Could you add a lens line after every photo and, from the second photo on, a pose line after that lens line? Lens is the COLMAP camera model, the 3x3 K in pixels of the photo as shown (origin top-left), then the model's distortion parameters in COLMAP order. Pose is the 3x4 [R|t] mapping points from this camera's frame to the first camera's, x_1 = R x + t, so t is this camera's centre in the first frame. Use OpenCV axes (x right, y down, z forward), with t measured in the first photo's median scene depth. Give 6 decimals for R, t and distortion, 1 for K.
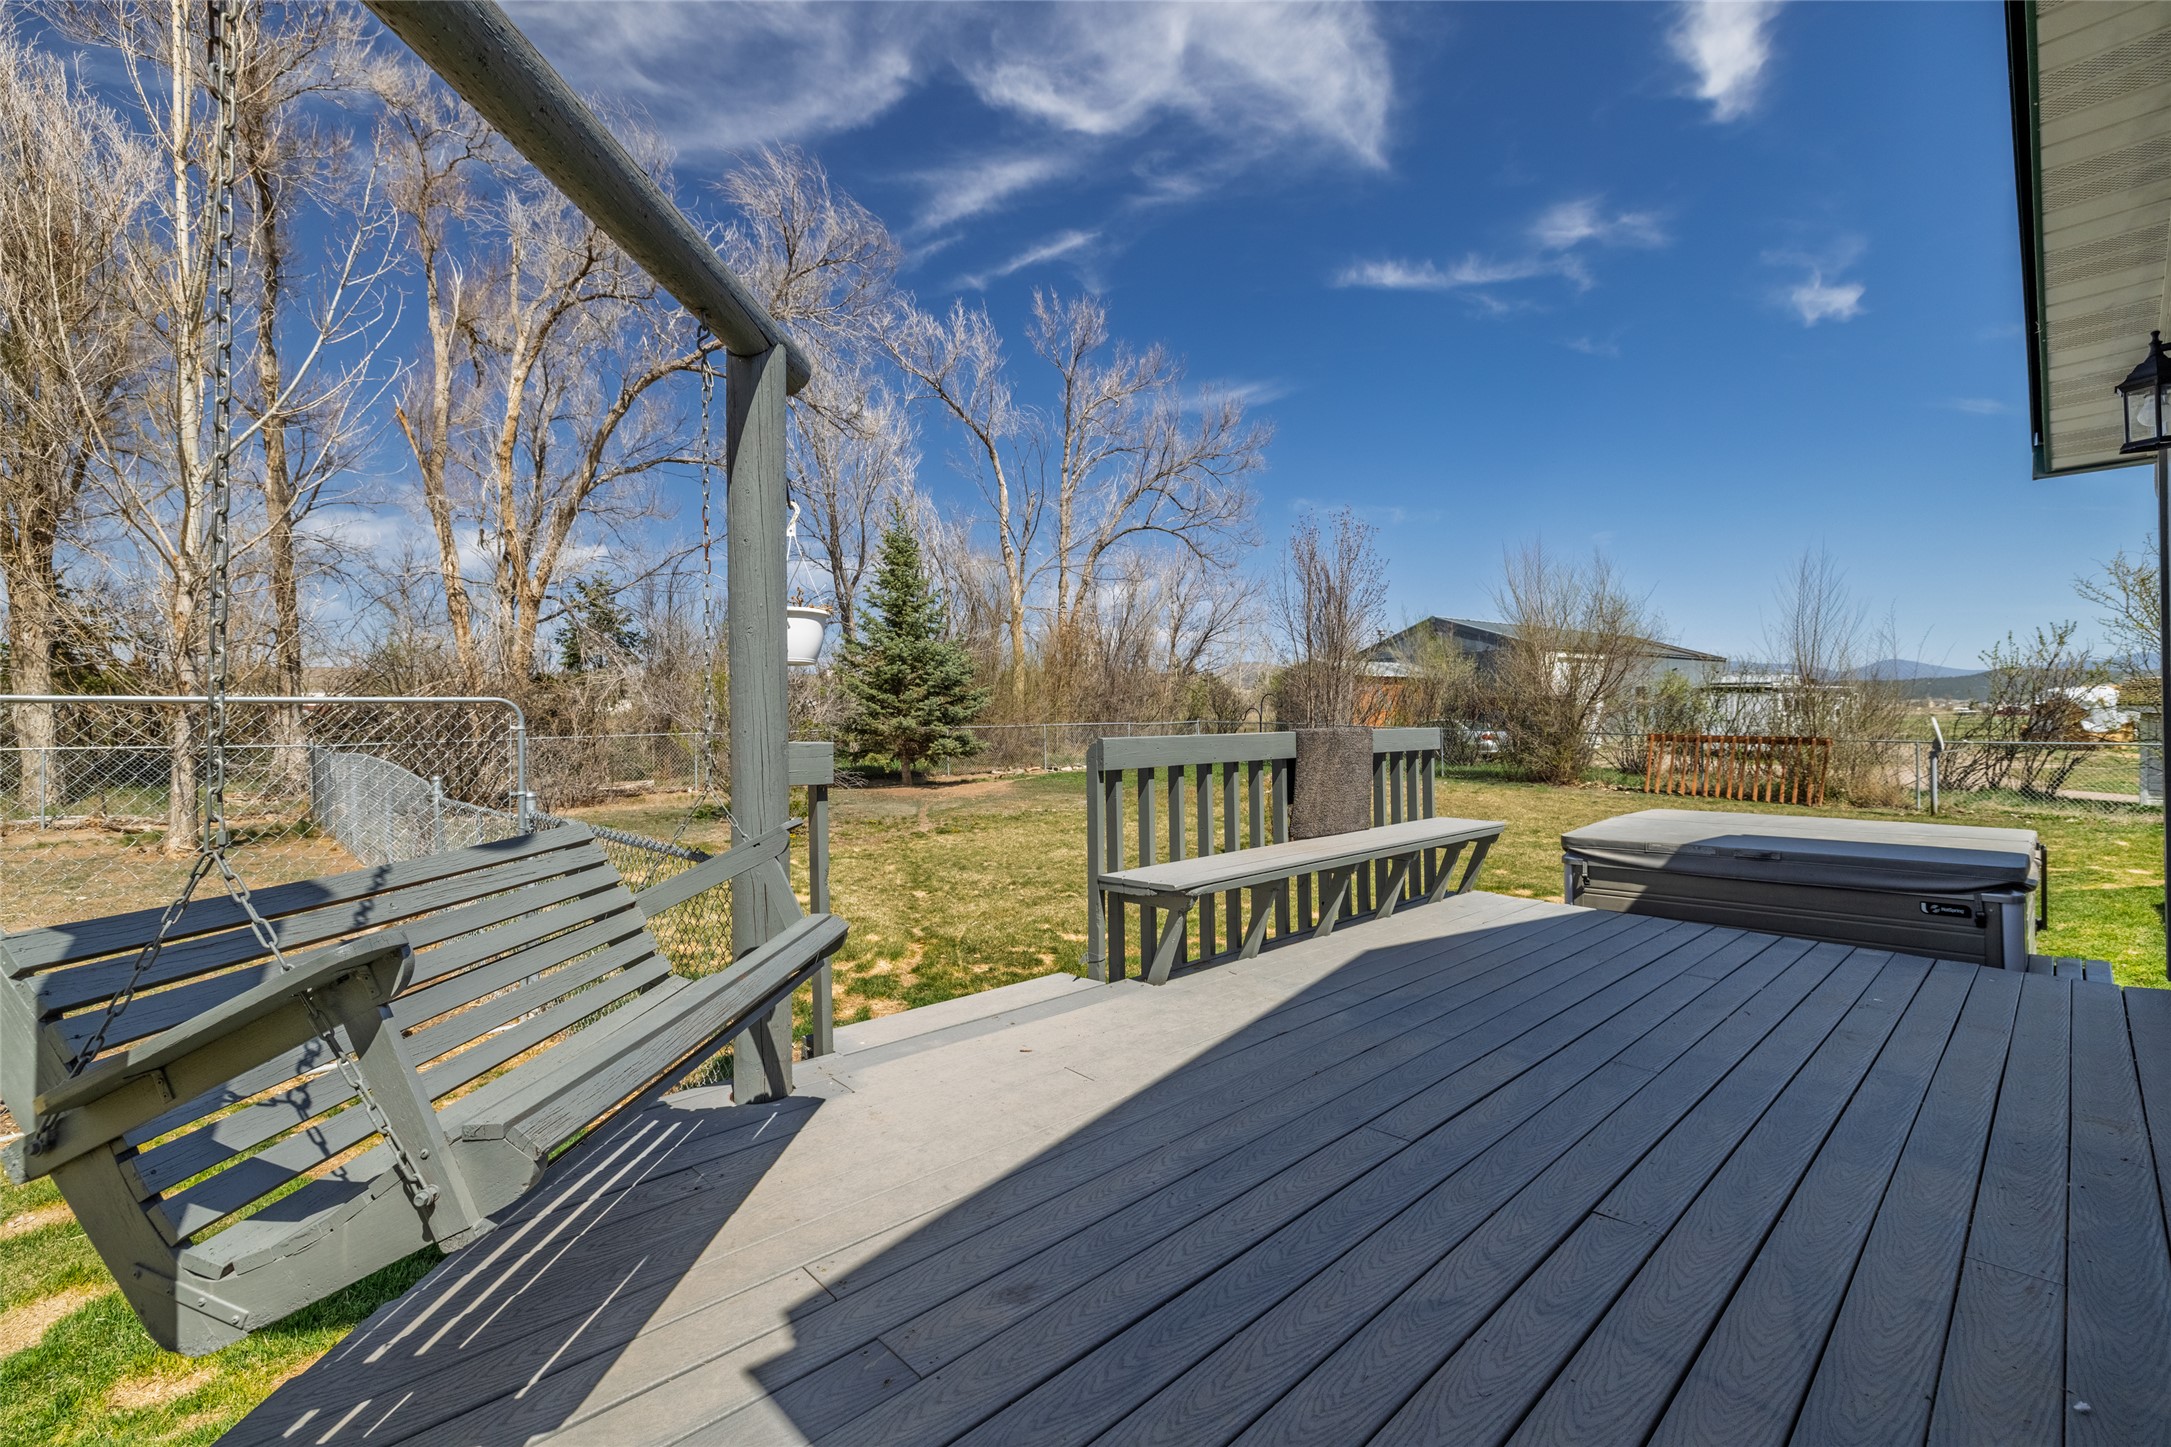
lens RADIAL K [[914.7, 0, 1084.7], [0, 914.7, 713.4], [0, 0, 1]] dist [0.001479, -0.000413]
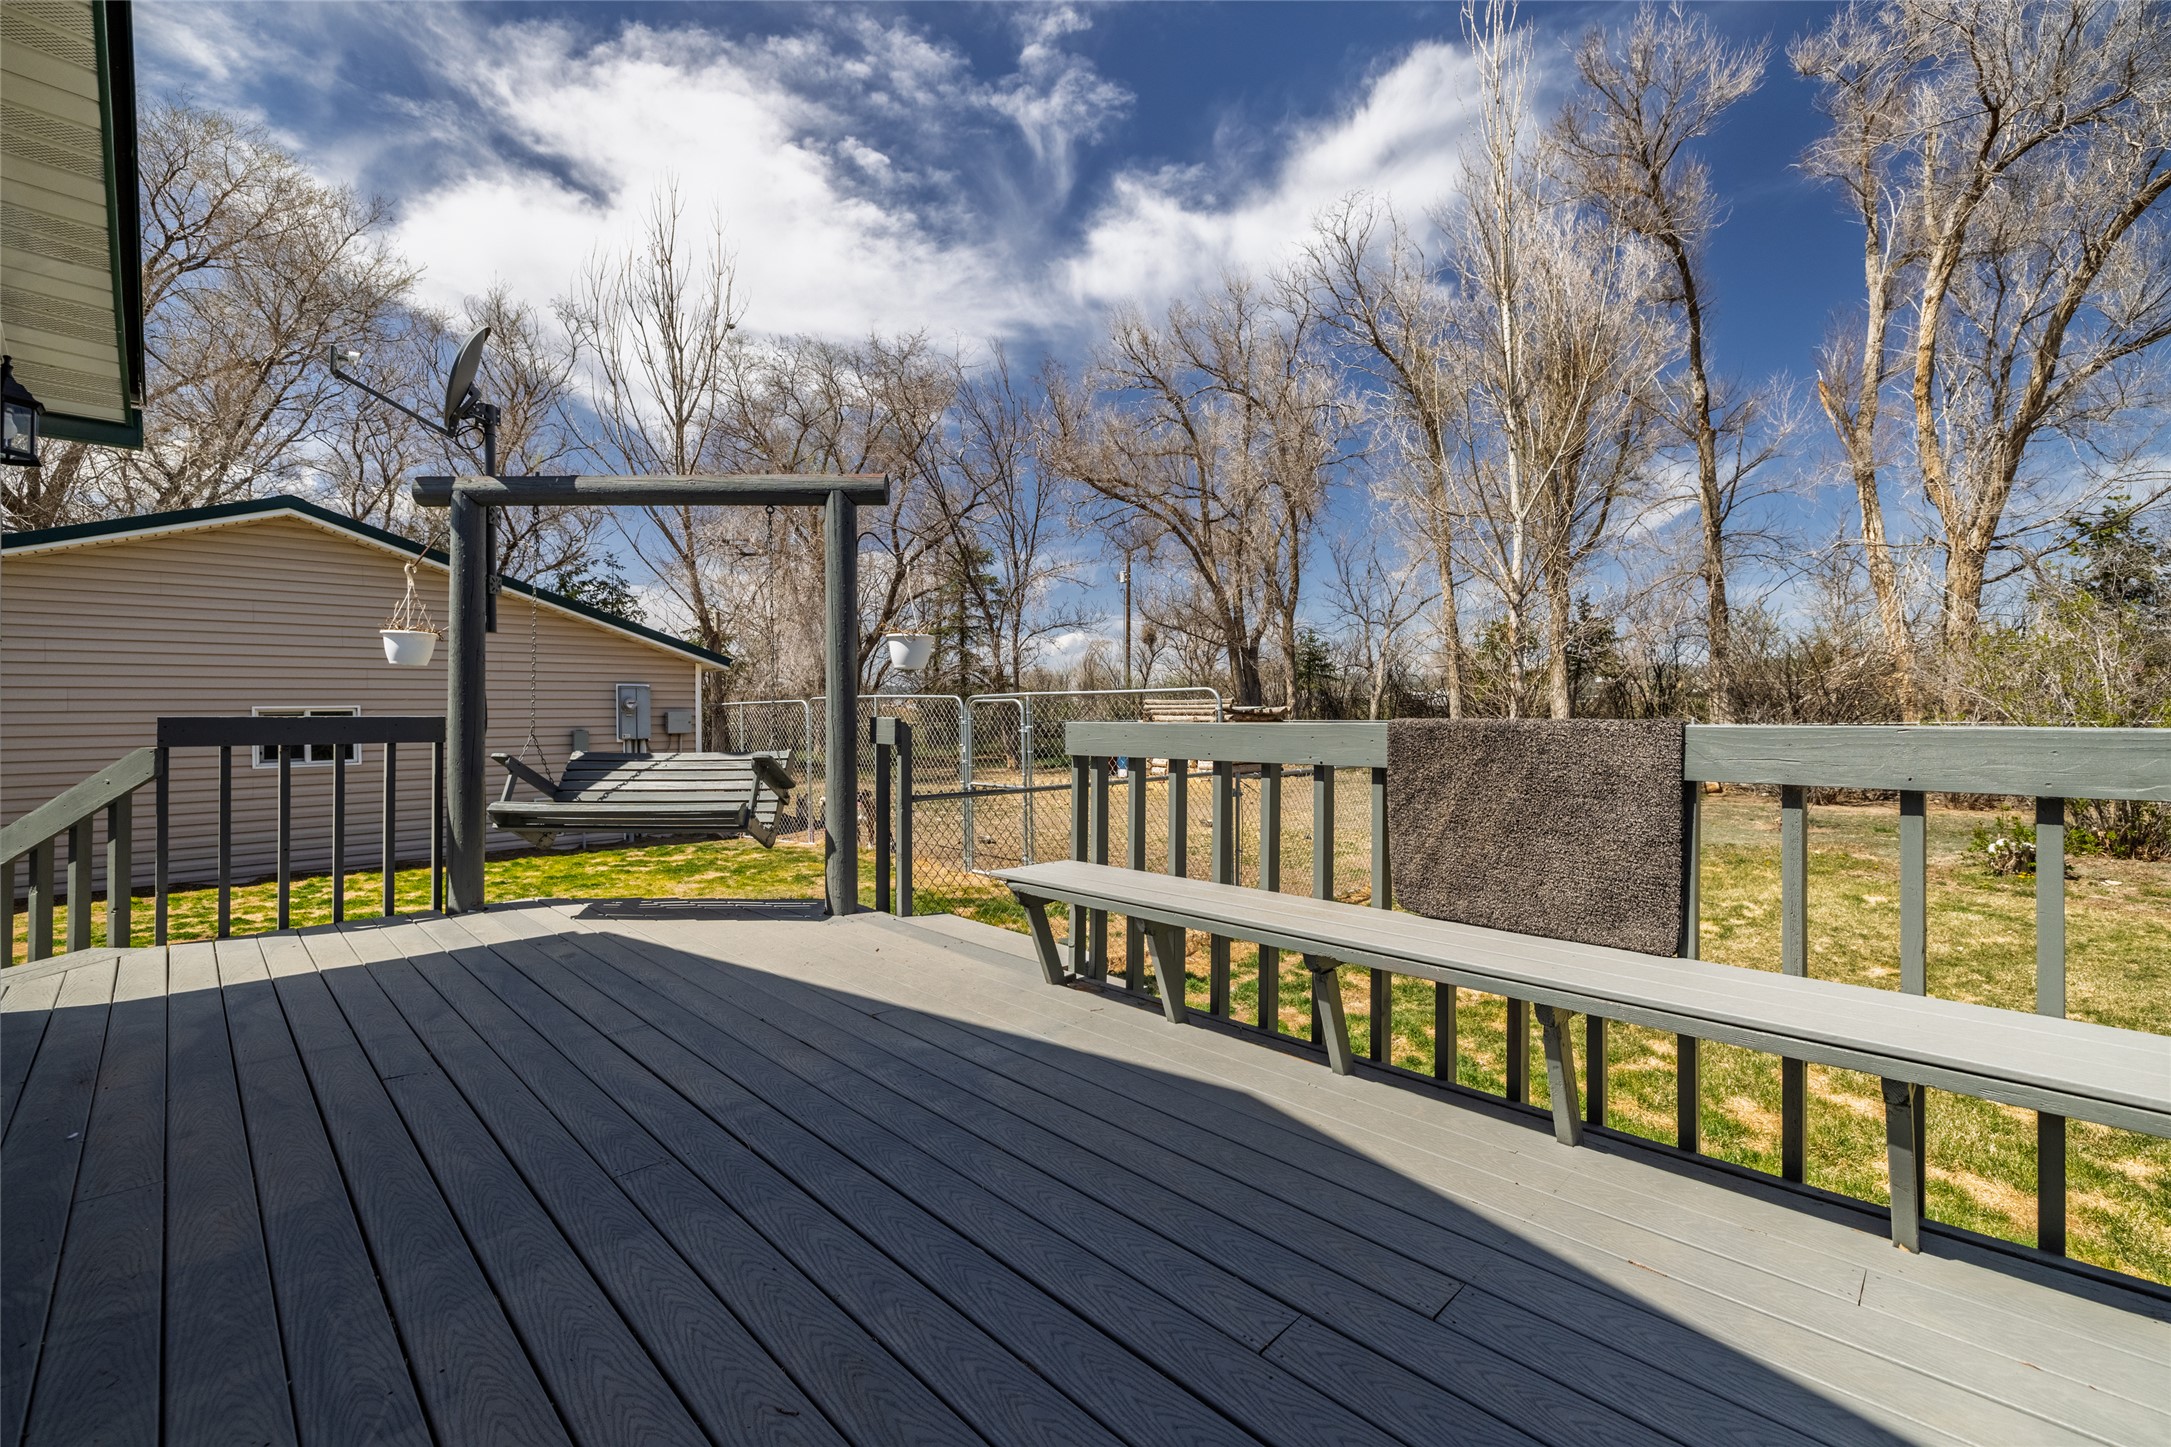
lens RADIAL K [[914.7, 0, 1084.7], [0, 914.7, 713.4], [0, 0, 1]] dist [0.001479, -0.000413]
pose [[0.040662, 0.008221, -0.999139, 0.202432], [0.006903, 0.999940, 0.008509, 0.002324], [0.999149, -0.007243, 0.040603, 0.198976]]
